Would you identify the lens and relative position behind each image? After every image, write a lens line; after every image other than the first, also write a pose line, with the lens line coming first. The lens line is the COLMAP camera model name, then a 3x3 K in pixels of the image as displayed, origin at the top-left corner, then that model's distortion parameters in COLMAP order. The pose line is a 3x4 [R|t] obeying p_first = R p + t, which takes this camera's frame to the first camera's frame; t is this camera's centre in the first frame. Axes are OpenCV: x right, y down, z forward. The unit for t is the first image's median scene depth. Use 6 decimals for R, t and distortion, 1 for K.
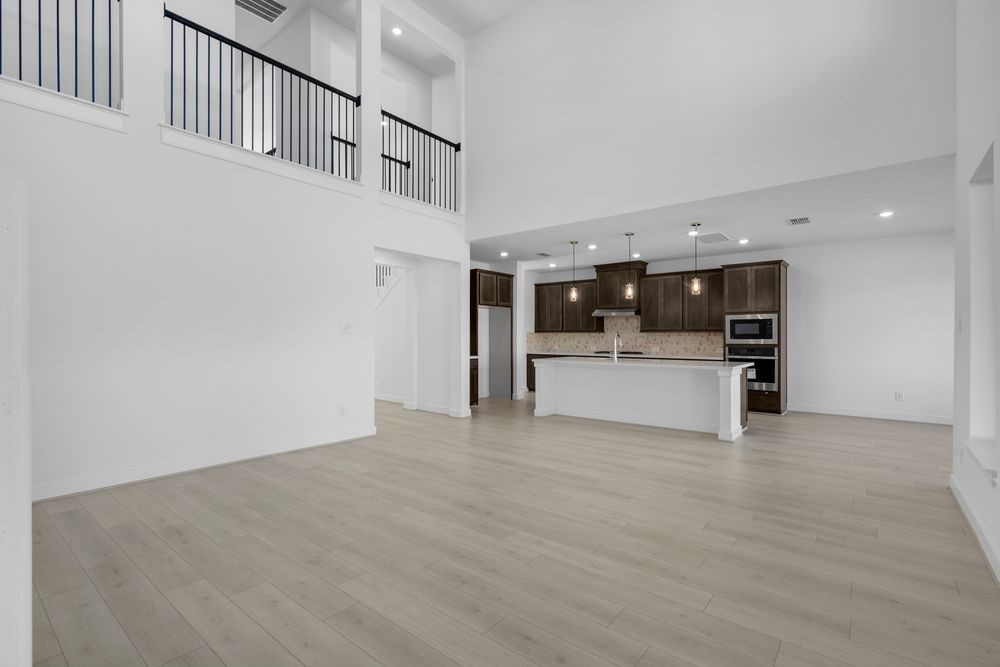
lens RADIAL K [[461.6, 0, 494.0], [0, 461.6, 333.0], [0, 0, 1]] dist [-0.001296, 0.000299]
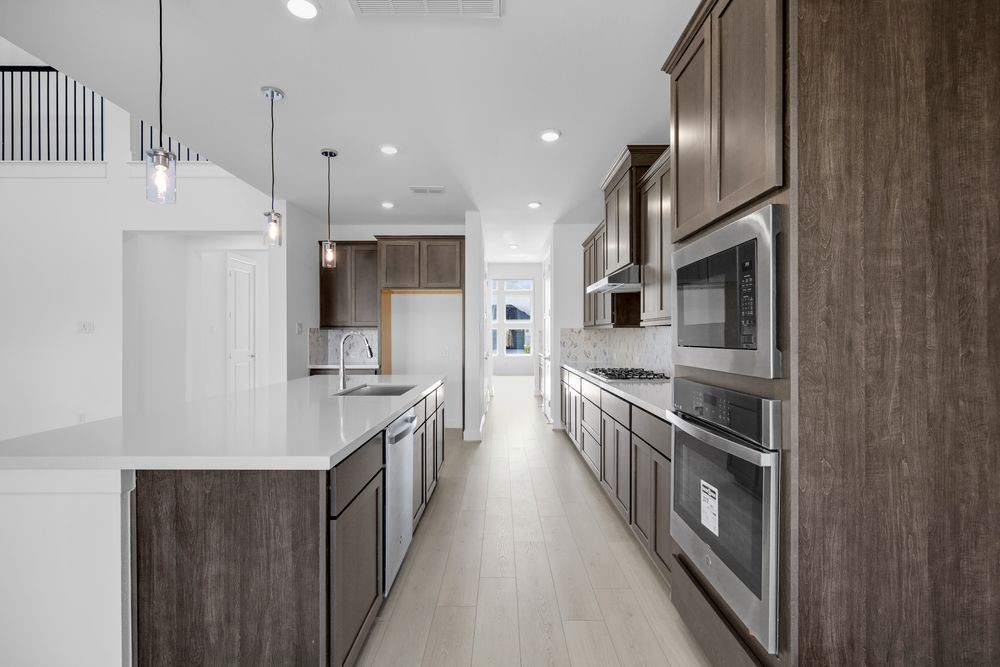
lens RADIAL K [[461.6, 0, 491.8], [0, 461.6, 334.9], [0, 0, 1]] dist [-0.001296, 0.000299]
pose [[0.630377, -0.001949, -0.776287, 0.621141], [0.007014, 0.999970, 0.003185, 0.005134], [0.776257, -0.007453, 0.630372, 0.738339]]
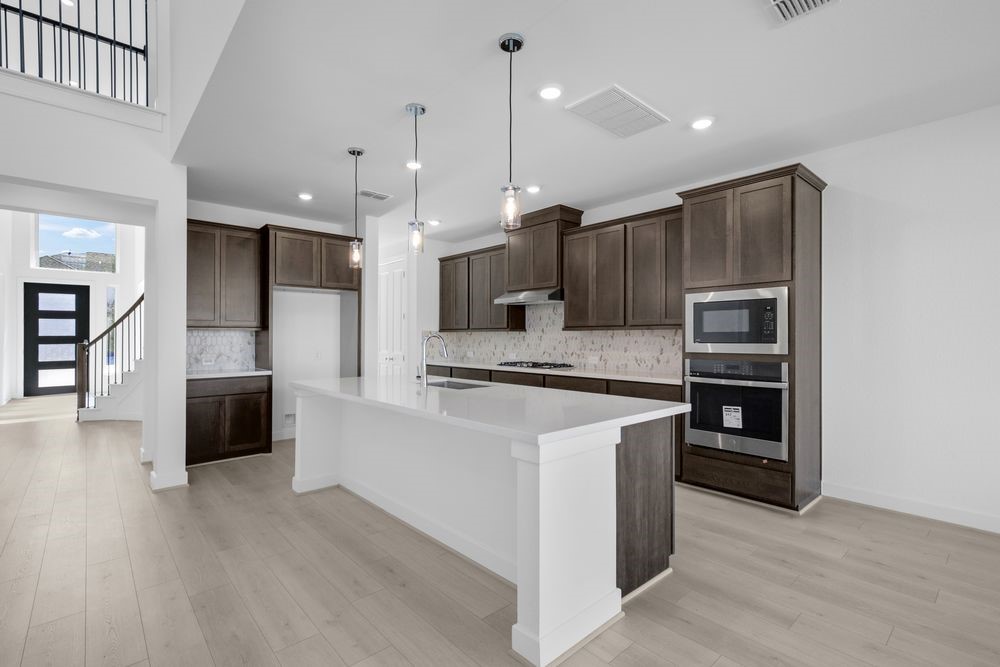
lens RADIAL K [[461.6, 0, 516.0], [0, 461.6, 336.7], [0, 0, 1]] dist [-0.001296, 0.000299]
pose [[0.990605, -0.001746, -0.136742, 0.378256], [0.002716, 0.999972, 0.006905, 0.002637], [0.136727, -0.007212, 0.990583, 0.476144]]
